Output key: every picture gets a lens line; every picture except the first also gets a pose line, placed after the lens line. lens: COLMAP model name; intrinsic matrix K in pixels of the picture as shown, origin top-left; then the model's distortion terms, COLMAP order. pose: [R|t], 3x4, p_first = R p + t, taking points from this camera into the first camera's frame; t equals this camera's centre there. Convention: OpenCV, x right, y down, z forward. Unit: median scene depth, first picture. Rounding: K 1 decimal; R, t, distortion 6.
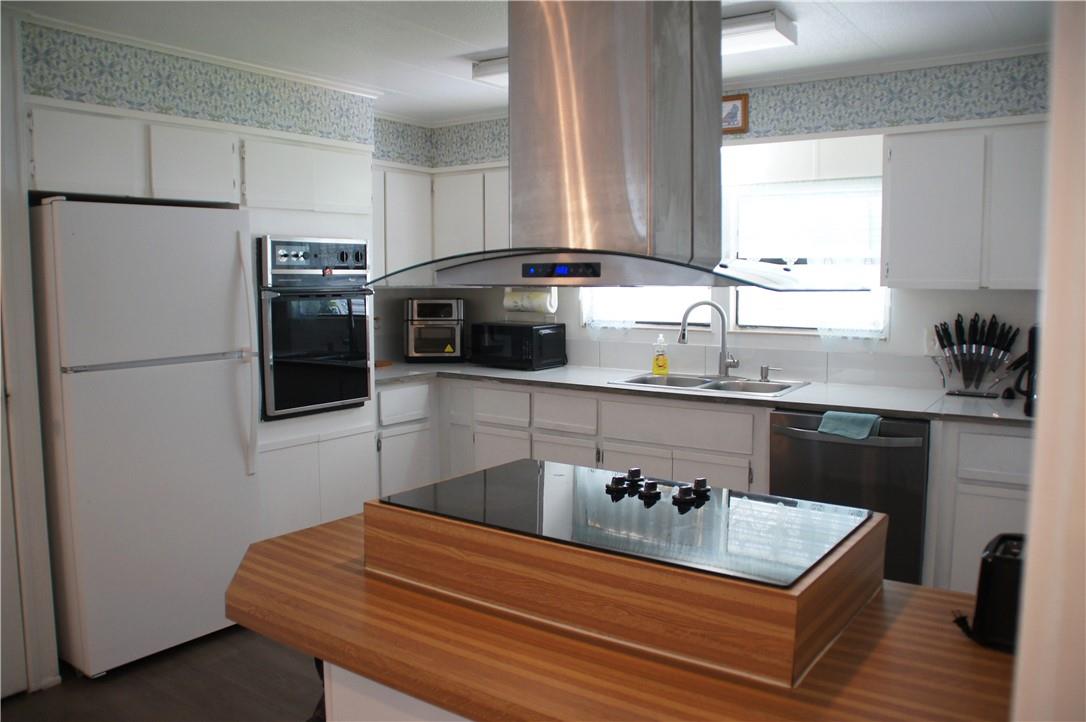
lens RADIAL K [[857.5, 0, 543.0], [0, 857.5, 361.0], [0, 0, 1]] dist [-0.188032, 0.184929]
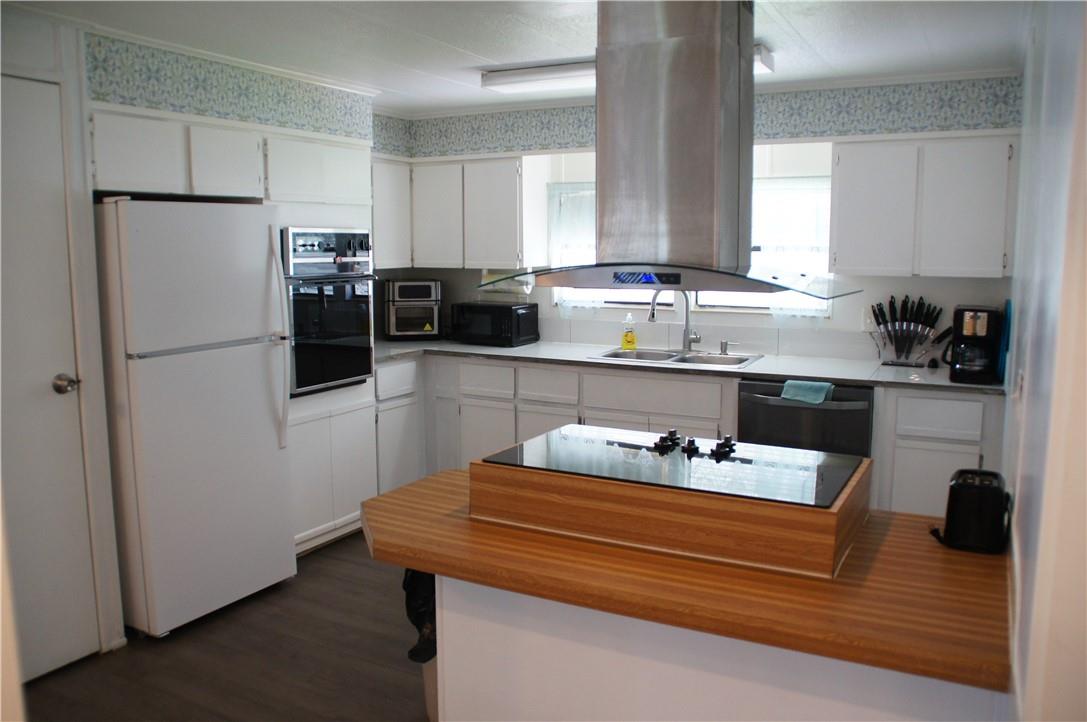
lens RADIAL K [[881.1, 0, 543.5], [0, 881.1, 361.0], [0, 0, 1]] dist [-0.197599, 0.267511]
pose [[0.991859, -0.015283, 0.126418, -0.148565], [0.010850, 0.999304, 0.035685, -0.013907], [-0.126875, -0.034023, 0.991335, -0.153337]]
